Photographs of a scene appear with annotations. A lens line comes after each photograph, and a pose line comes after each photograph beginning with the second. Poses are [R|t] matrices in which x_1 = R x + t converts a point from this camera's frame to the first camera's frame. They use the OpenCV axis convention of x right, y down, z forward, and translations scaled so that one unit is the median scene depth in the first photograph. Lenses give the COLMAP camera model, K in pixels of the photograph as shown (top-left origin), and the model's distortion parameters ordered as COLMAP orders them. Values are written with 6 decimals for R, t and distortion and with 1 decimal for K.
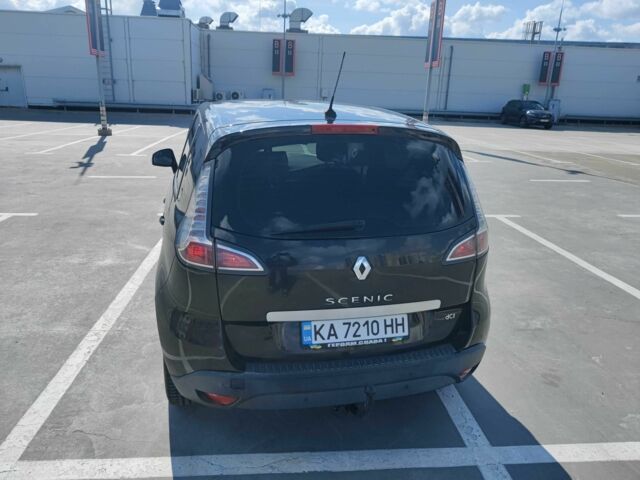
lens RADIAL K [[484.0, 0, 314.0], [0, 484.0, 251.3], [0, 0, 1]] dist [-0.001858, 0.000912]
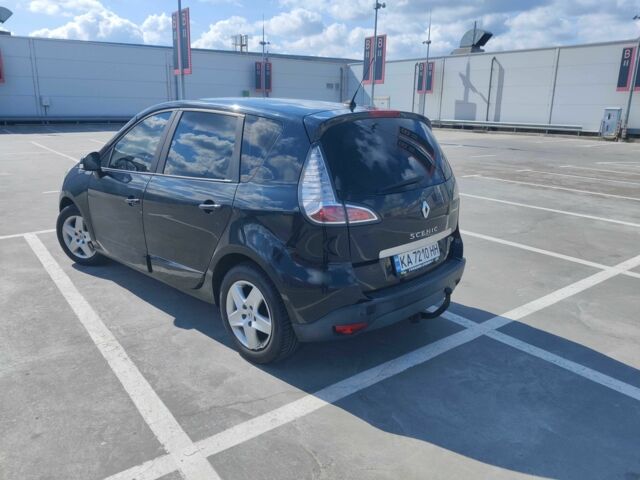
lens RADIAL K [[479.9, 0, 307.2], [0, 479.9, 240.1], [0, 0, 1]] dist [-0.004800, -0.005246]
pose [[0.849816, -0.162088, 0.501538, -0.401843], [0.178175, 0.983868, 0.016065, 0.017142], [-0.496051, 0.075709, 0.864986, -0.015853]]
